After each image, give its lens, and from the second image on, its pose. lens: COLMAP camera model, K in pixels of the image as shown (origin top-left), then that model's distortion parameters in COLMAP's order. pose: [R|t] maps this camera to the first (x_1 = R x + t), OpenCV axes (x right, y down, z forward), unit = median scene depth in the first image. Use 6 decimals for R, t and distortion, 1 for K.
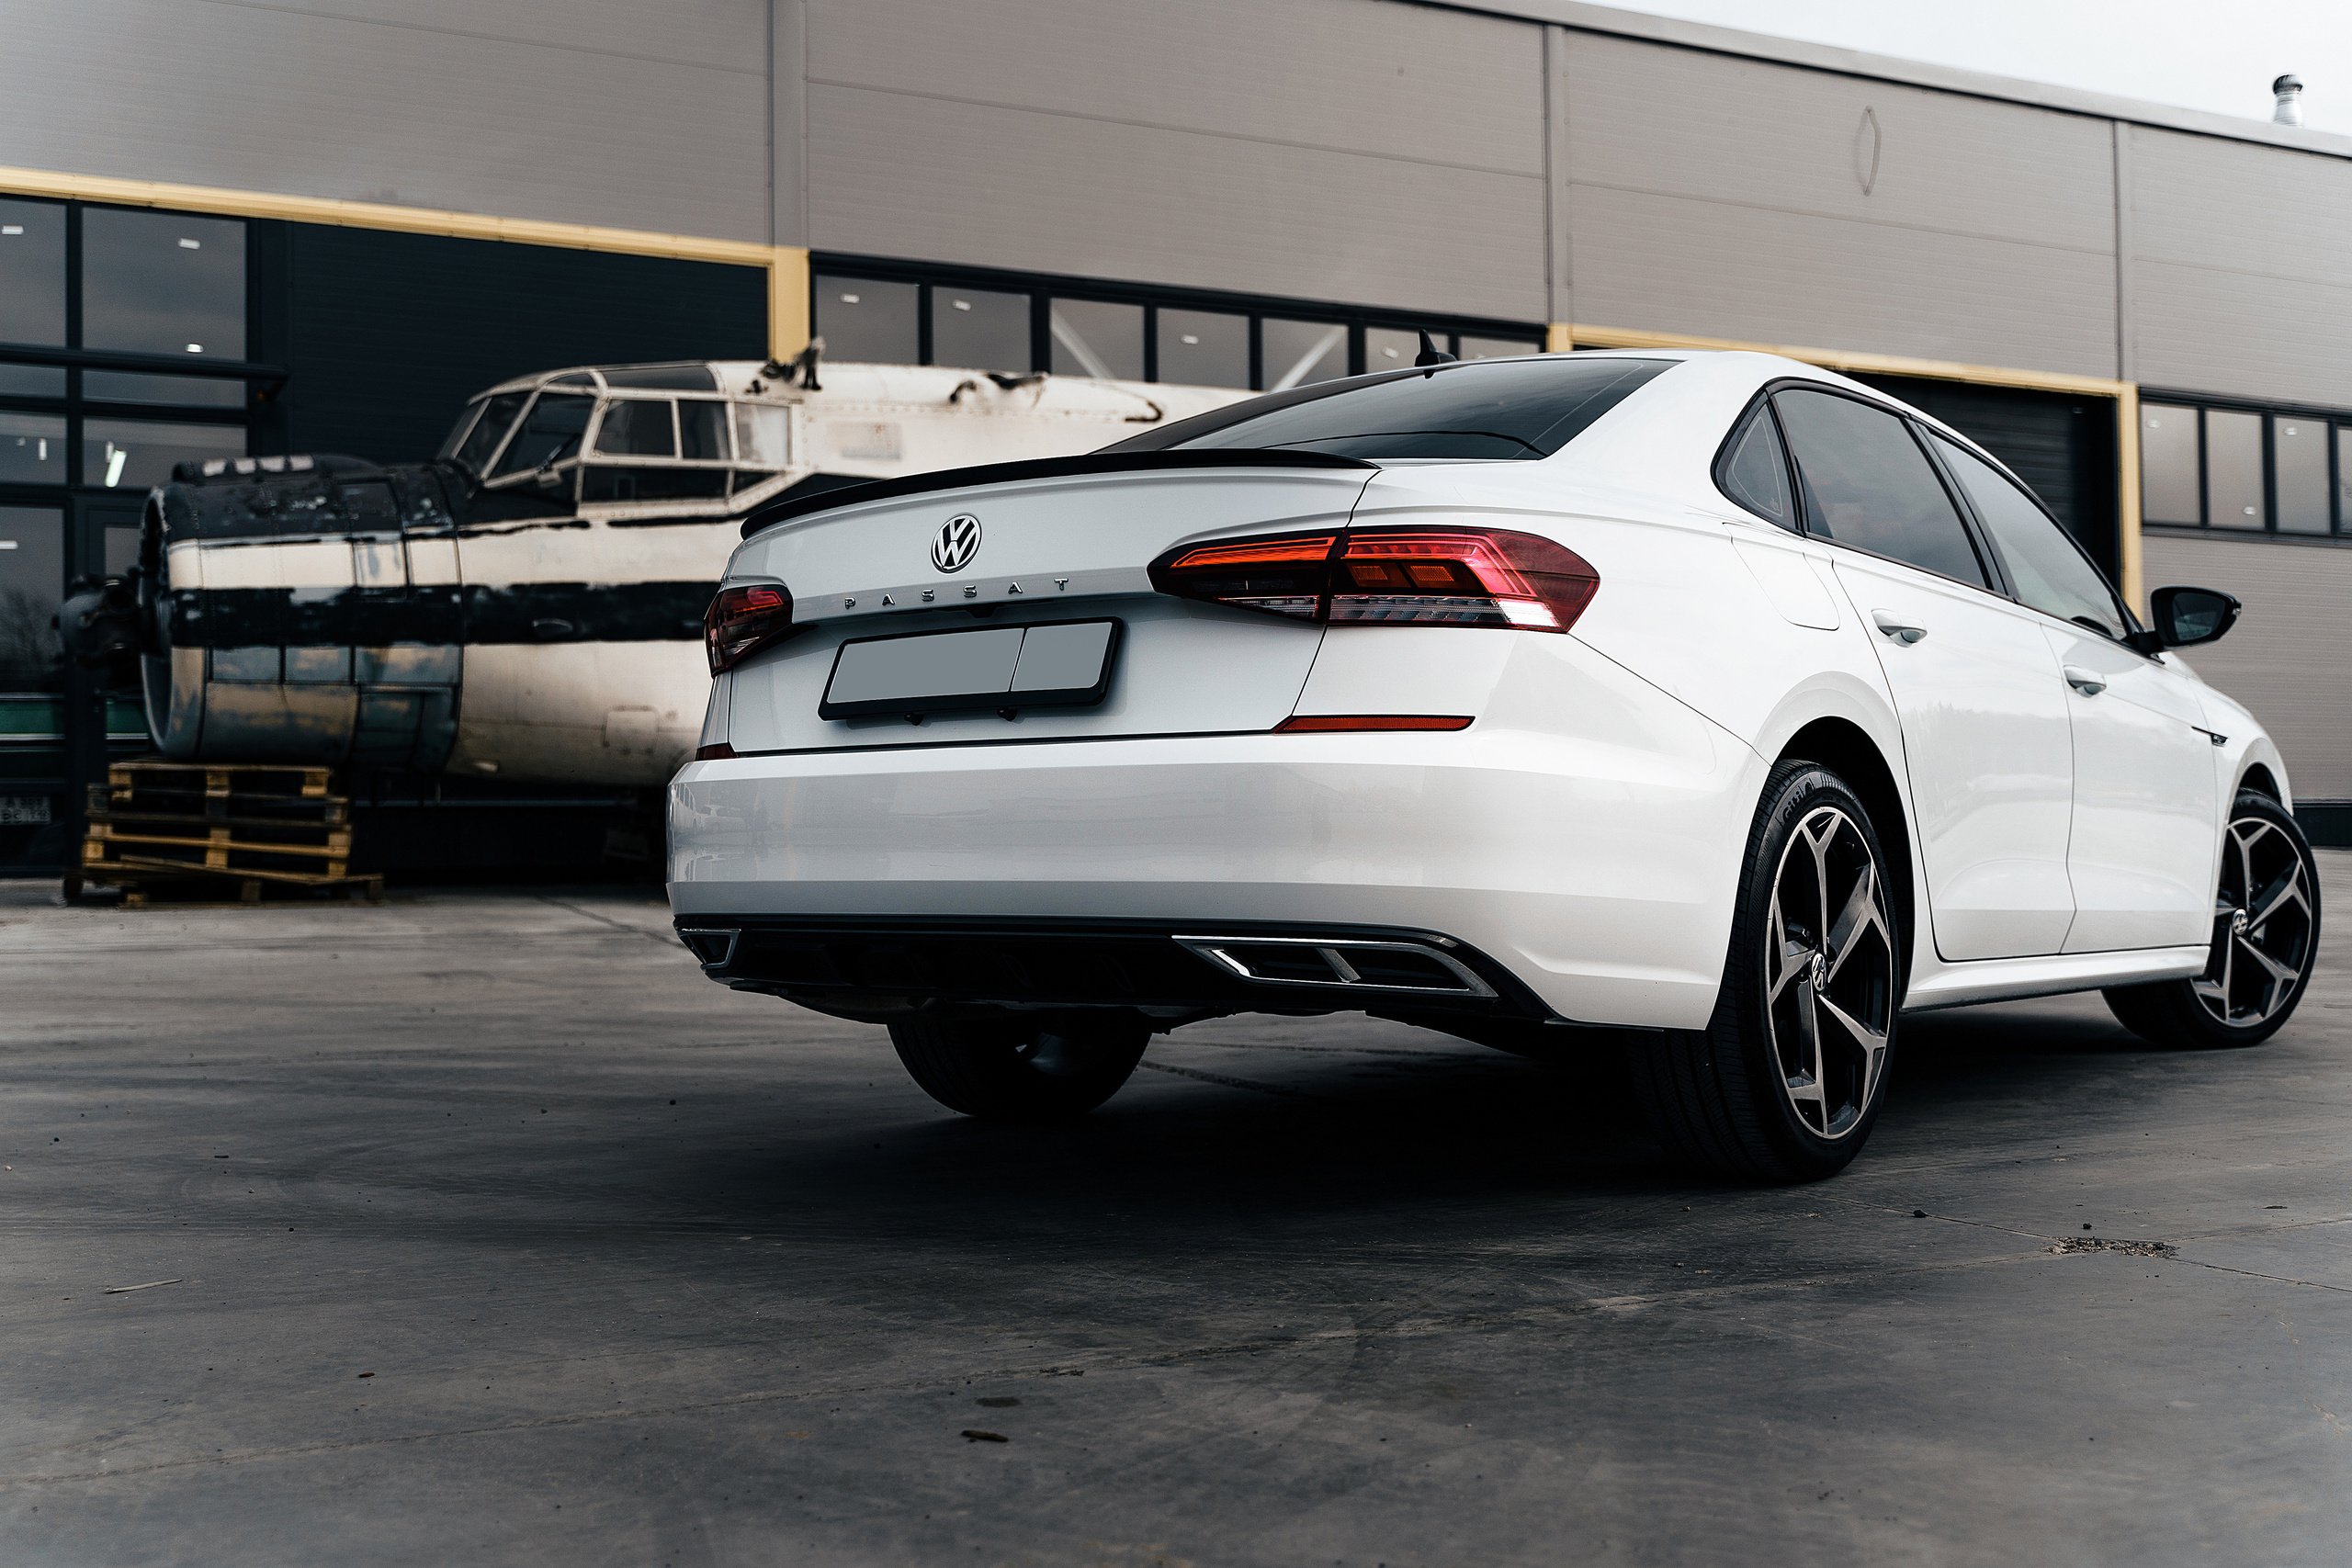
lens RADIAL K [[2388.2, 0, 1175.9], [0, 2388.2, 788.3], [0, 0, 1]] dist [-0.018494, -0.014481]
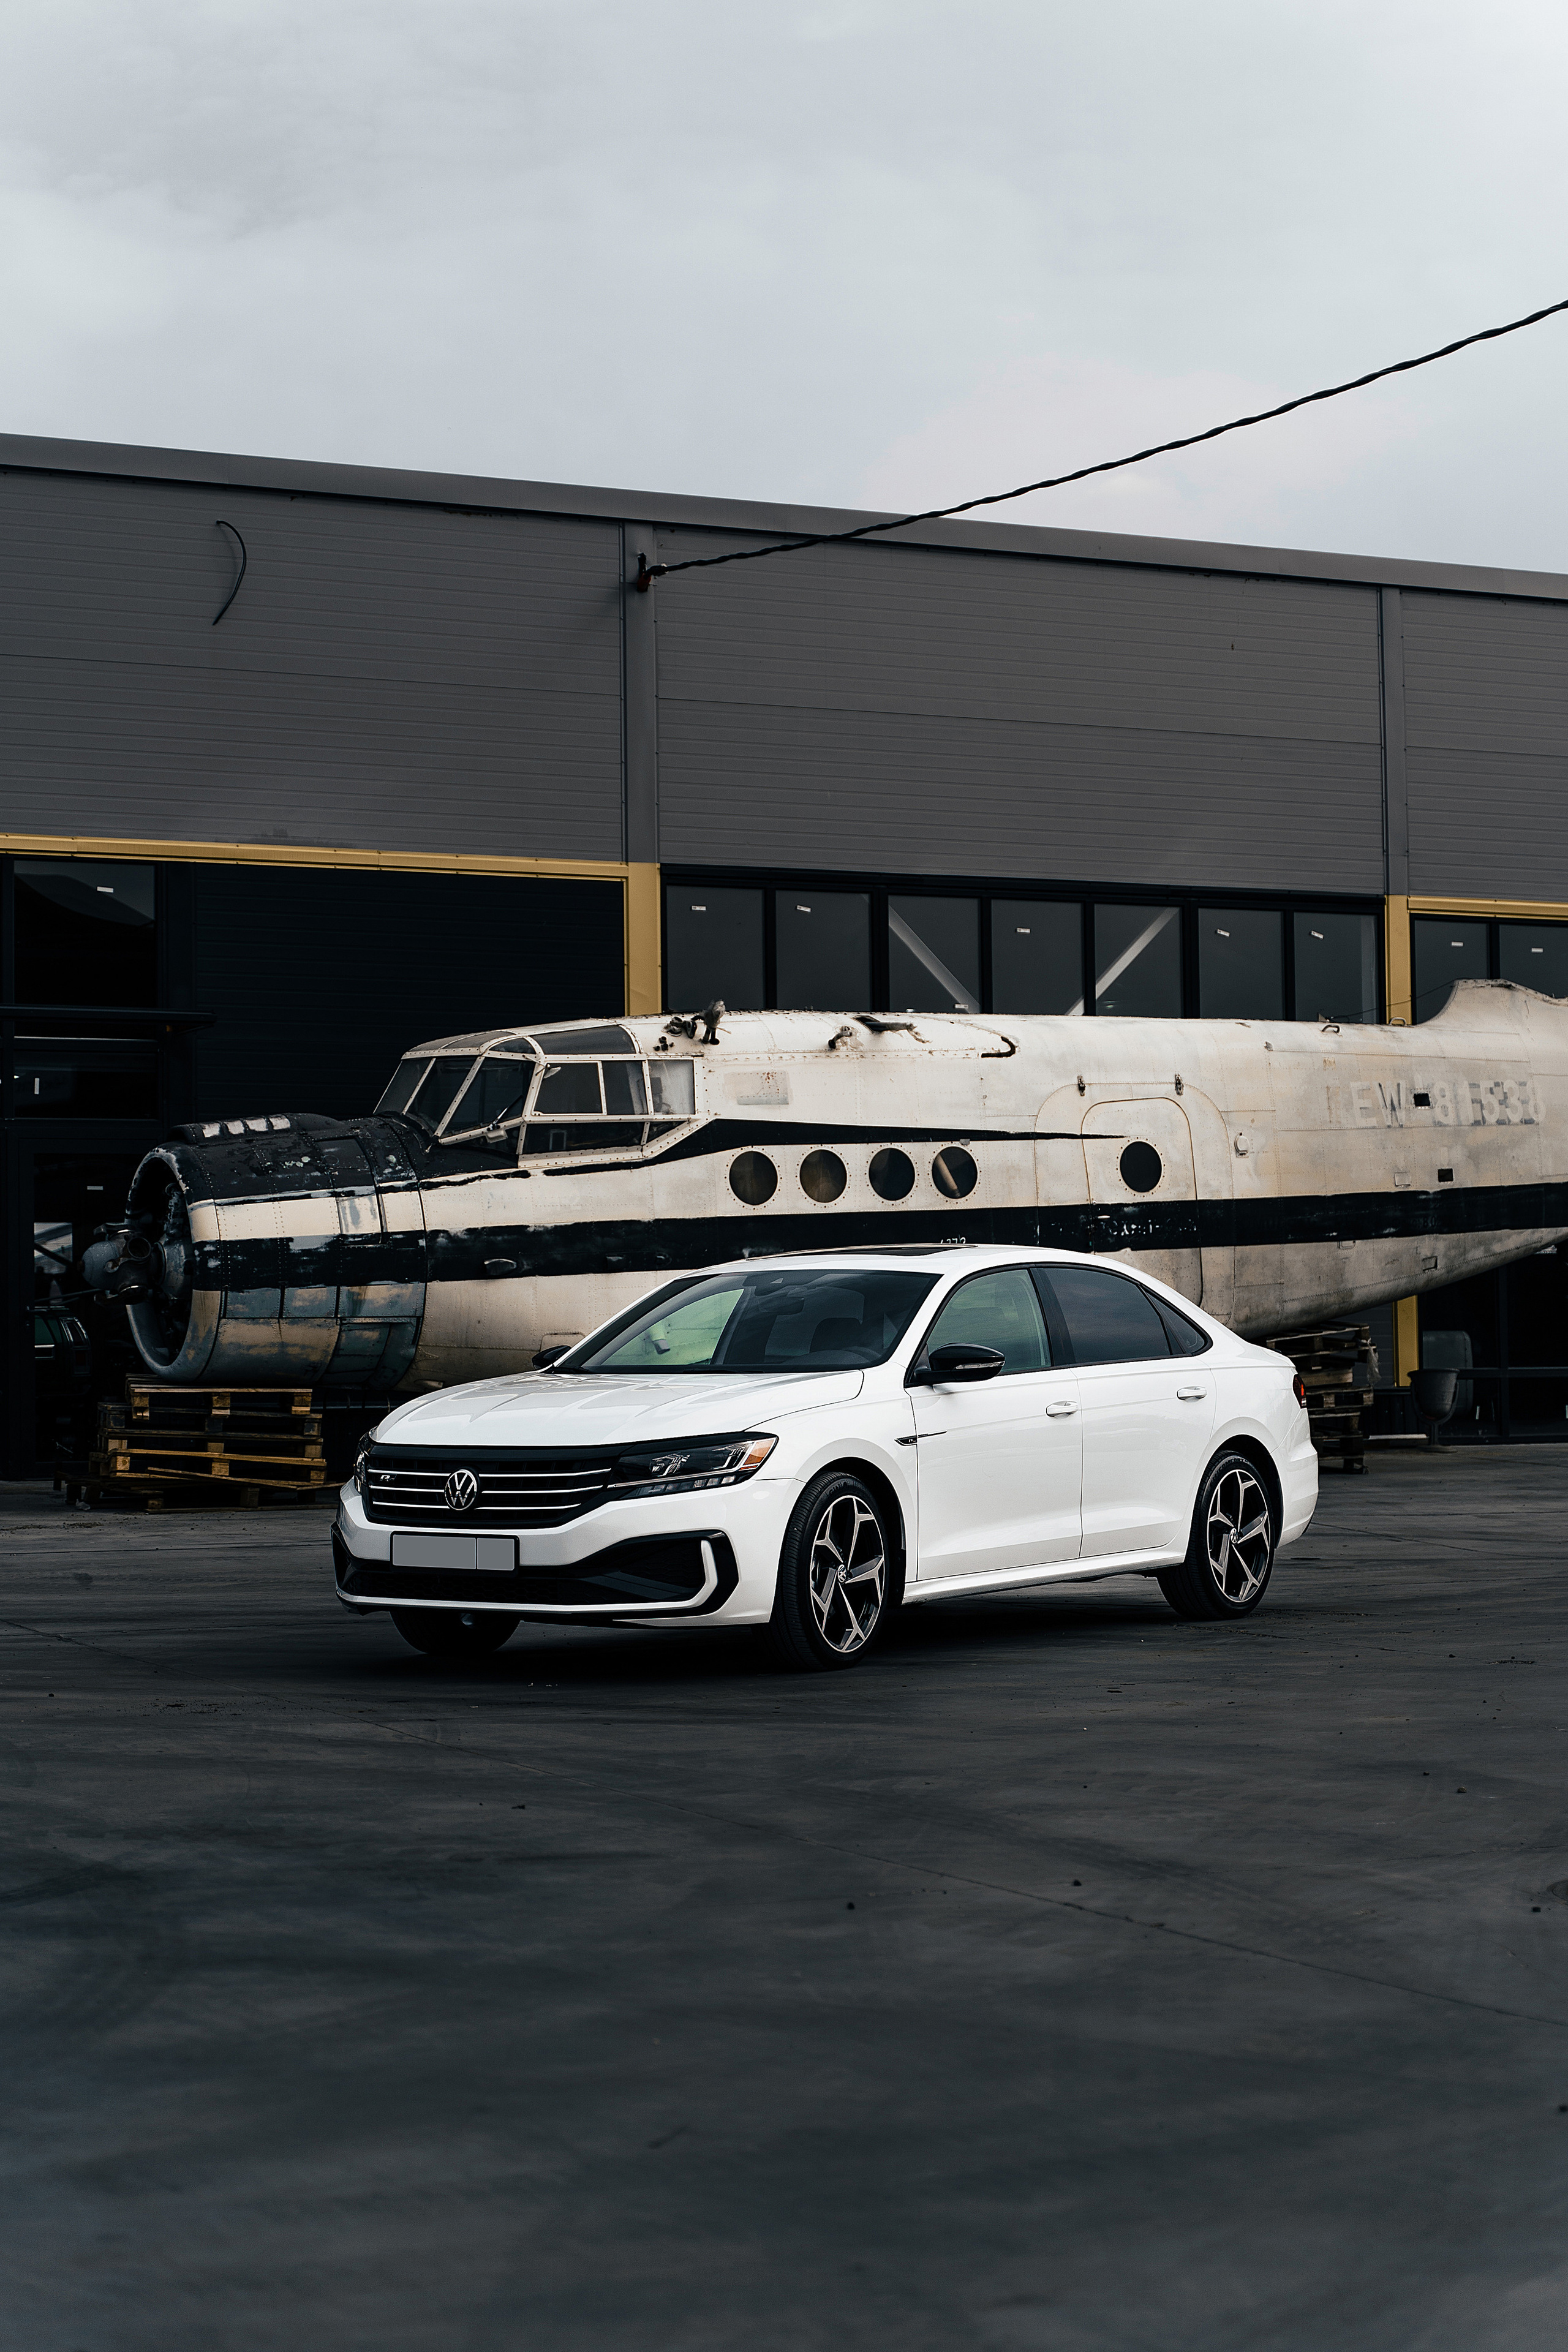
lens RADIAL K [[3592.0, 0, 785.0], [0, 3592.0, 1178.2], [0, 0, 1]] dist [0.039166, 0.006288]
pose [[0.999605, -0.004641, -0.027719, -0.076400], [0.003900, 0.999635, -0.026739, -0.063113], [0.027832, 0.026620, 0.999258, -0.737187]]
